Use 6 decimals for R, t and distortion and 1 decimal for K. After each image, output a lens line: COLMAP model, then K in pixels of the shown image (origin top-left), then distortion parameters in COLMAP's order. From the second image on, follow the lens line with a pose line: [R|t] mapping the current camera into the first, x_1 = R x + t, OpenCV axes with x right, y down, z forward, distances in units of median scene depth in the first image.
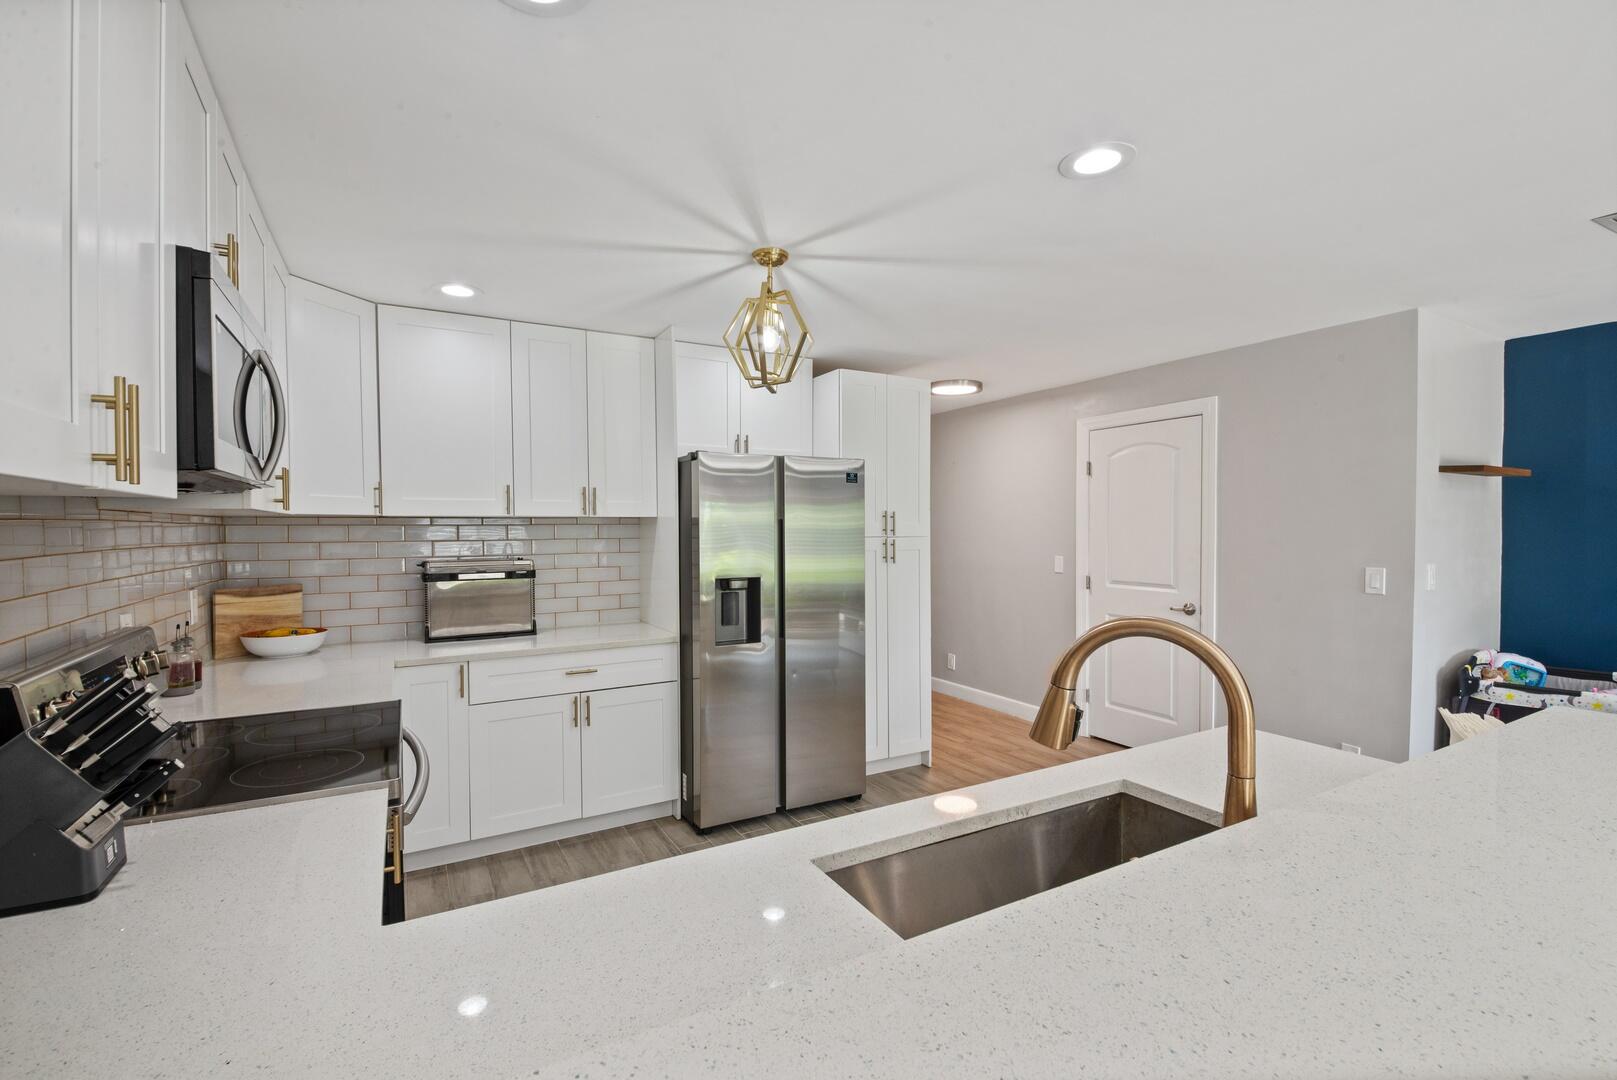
lens RADIAL K [[713.6, 0, 808.5], [0, 713.6, 540.0], [0, 0, 1]] dist [0.000222, -0.000169]
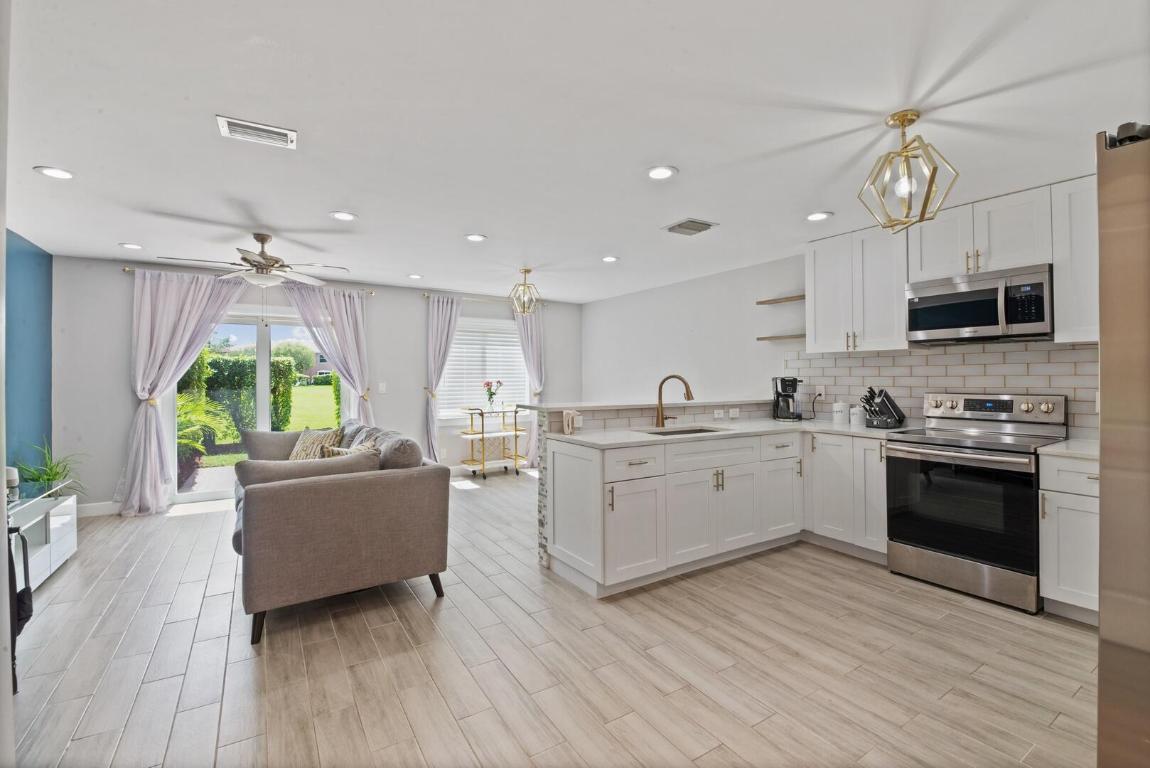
lens RADIAL K [[492.6, 0, 577.8], [0, 492.6, 366.4], [0, 0, 1]] dist [0.032849, -0.024634]
pose [[-0.998946, 0.002517, -0.045840, 0.394421], [0.002638, 0.999993, -0.002579, 0.015210], [0.045833, -0.002697, -0.998945, 1.338122]]
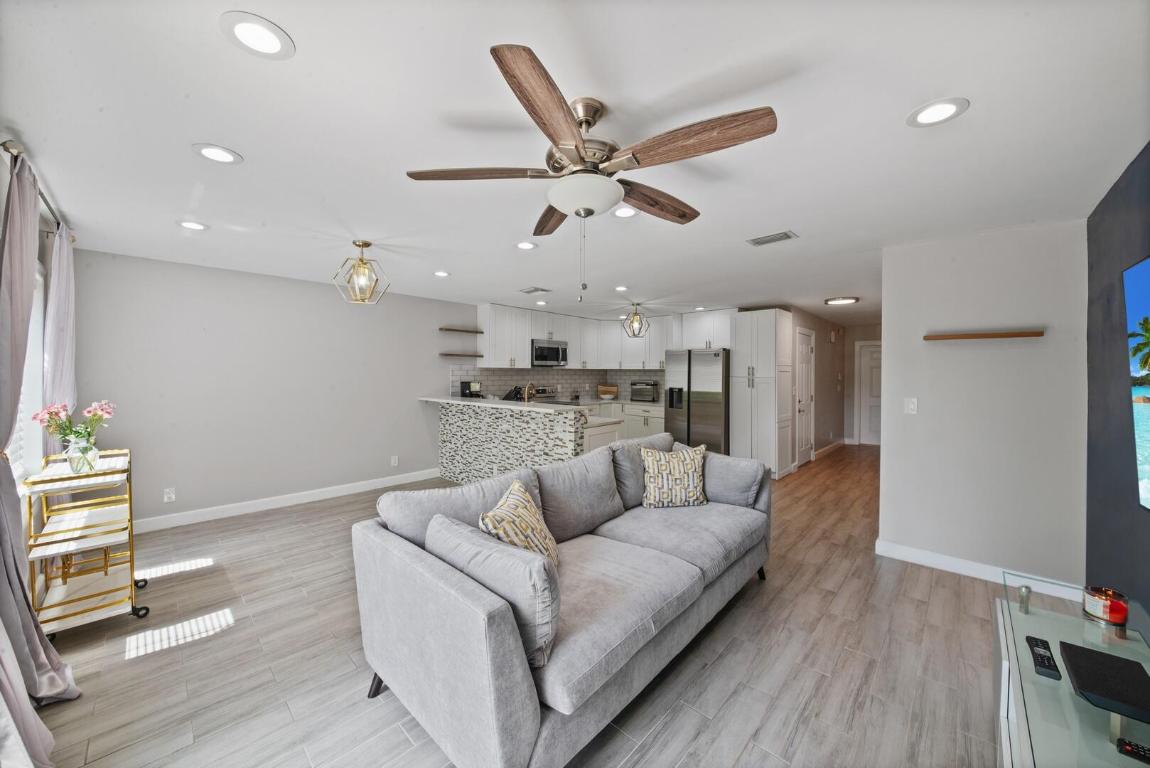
lens RADIAL K [[406.1, 0, 572.9], [0, 406.1, 375.4], [0, 0, 1]] dist [0.016191, -0.022871]
pose [[0.283994, 0.013593, -0.958730, 1.479039], [-0.025730, 0.999647, 0.006551, -0.004573], [0.958481, 0.022807, 0.284244, 0.026069]]
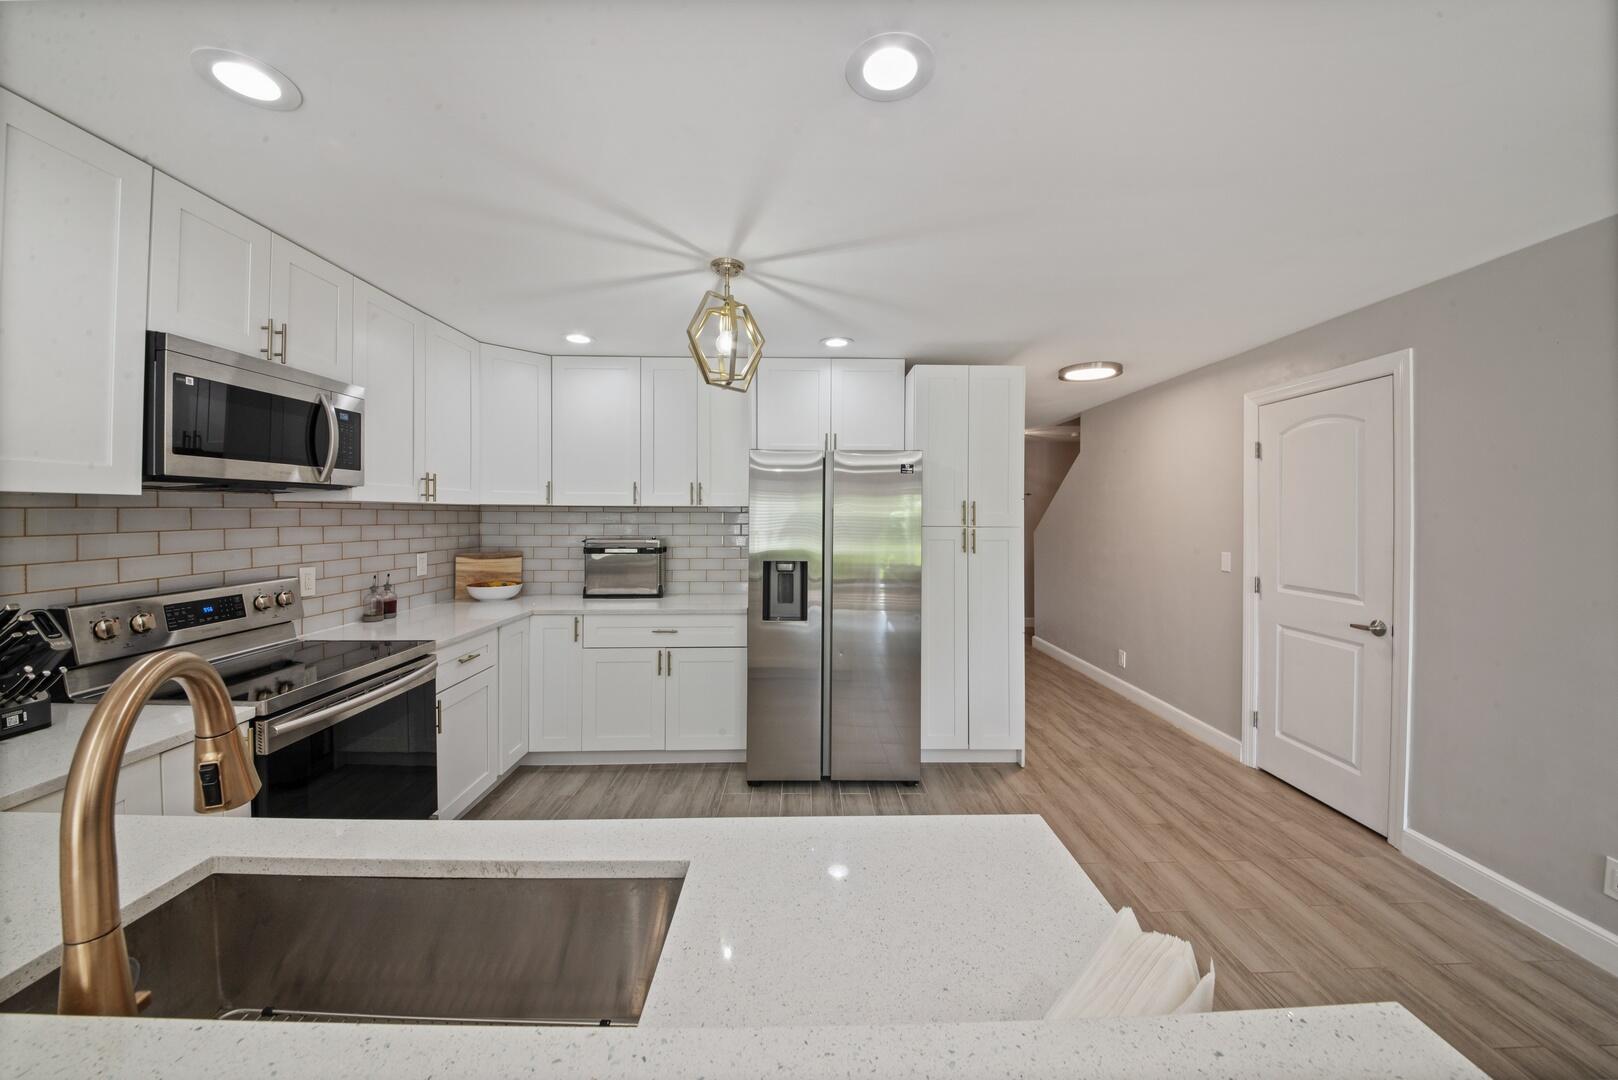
lens RADIAL K [[579.2, 0, 825.4], [0, 579.2, 511.8], [0, 0, 1]] dist [0.000615, -0.009187]
pose [[0.883831, 0.005662, -0.467772, 0.366277], [-0.017099, 0.999650, -0.020208, -0.006304], [0.467494, 0.025858, 0.883618, 0.218972]]
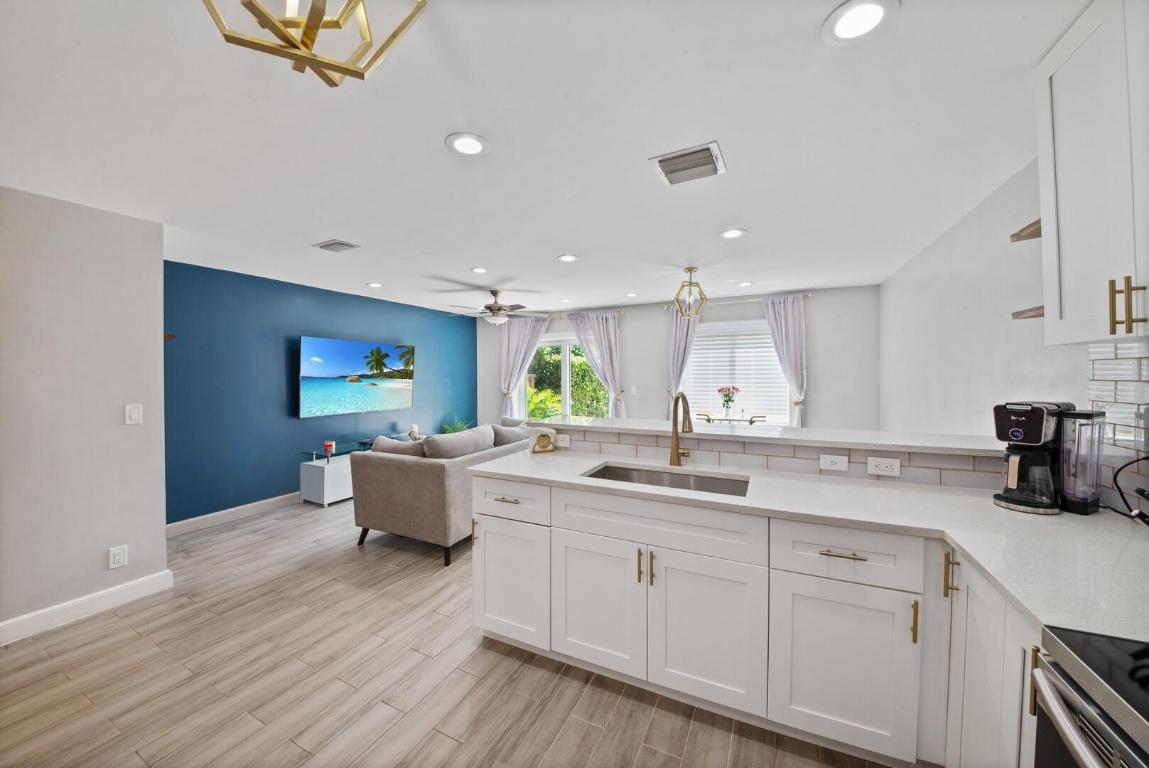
lens RADIAL K [[405.8, 0, 572.4], [0, 405.8, 375.4], [0, 0, 1]] dist [0.016191, -0.022871]
pose [[-0.564796, 0.002766, 0.825226, -0.266512], [0.020748, 0.999726, 0.010850, -0.003706], [-0.824970, 0.023250, -0.564699, 0.749355]]
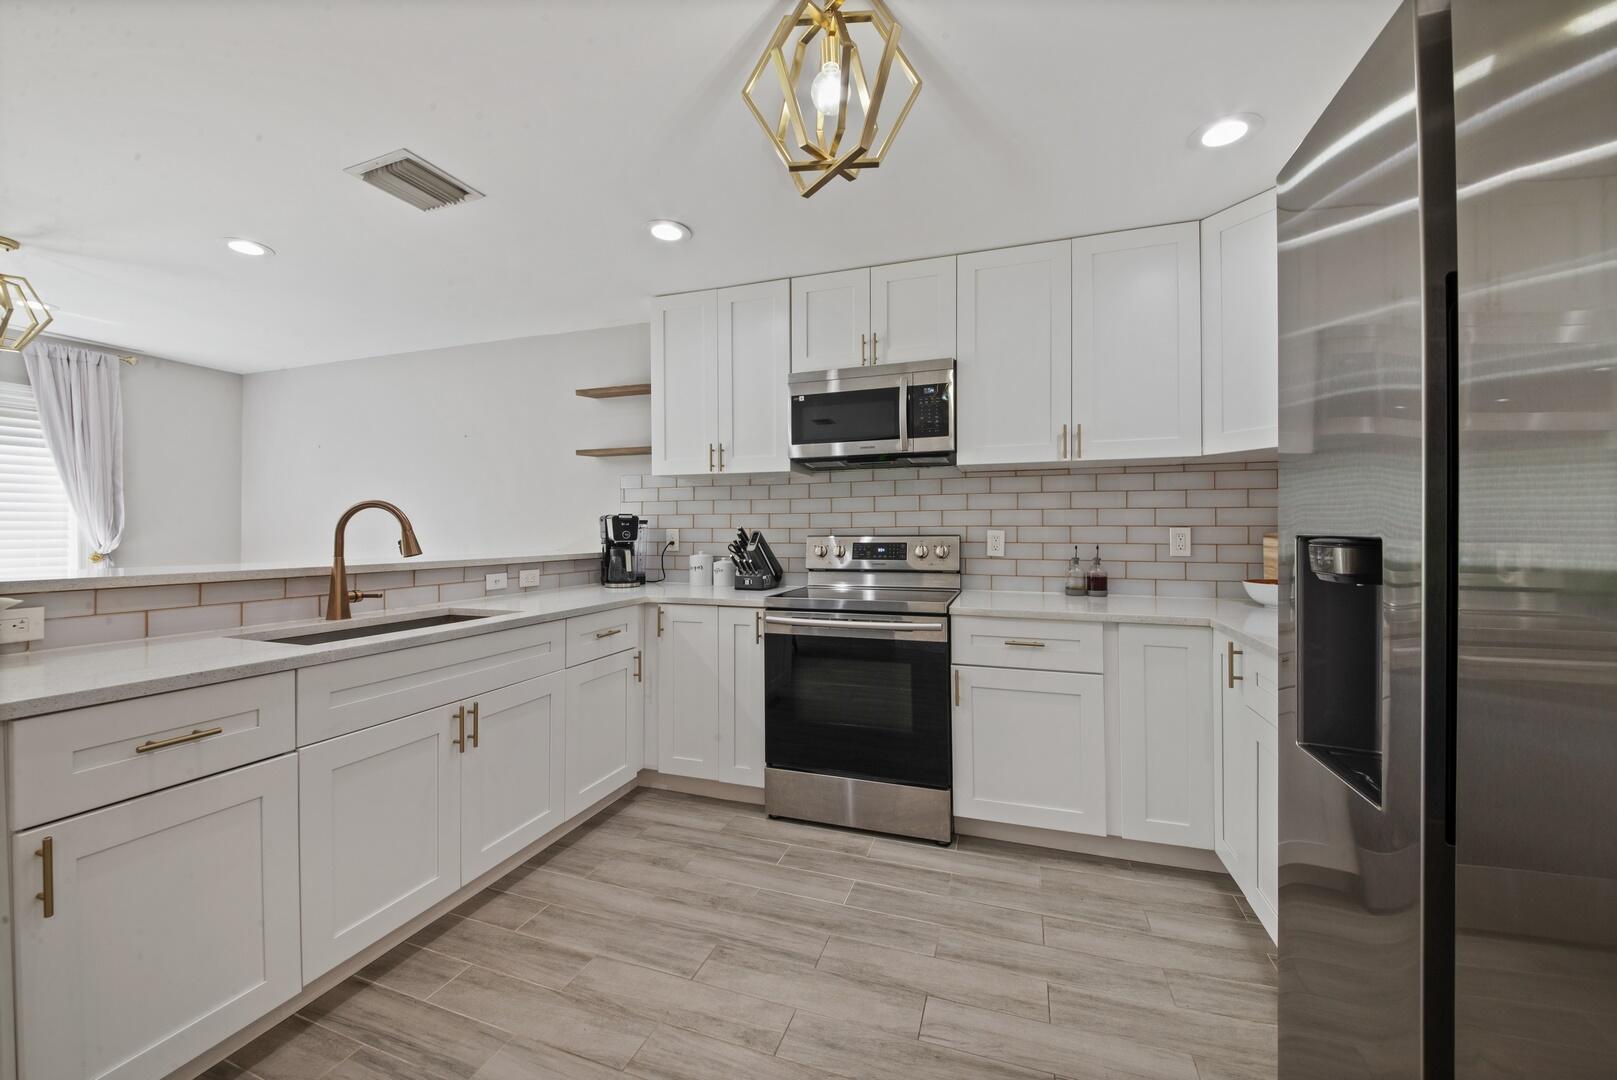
lens RADIAL K [[607.7, 0, 809.1], [0, 607.7, 525.3], [0, 0, 1]] dist [-0.012831, -0.000296]
pose [[-0.754052, -0.000947, -0.656814, 0.204251], [-0.008054, 0.999937, 0.007804, 0.047394], [0.656766, 0.011174, -0.754012, 1.001934]]
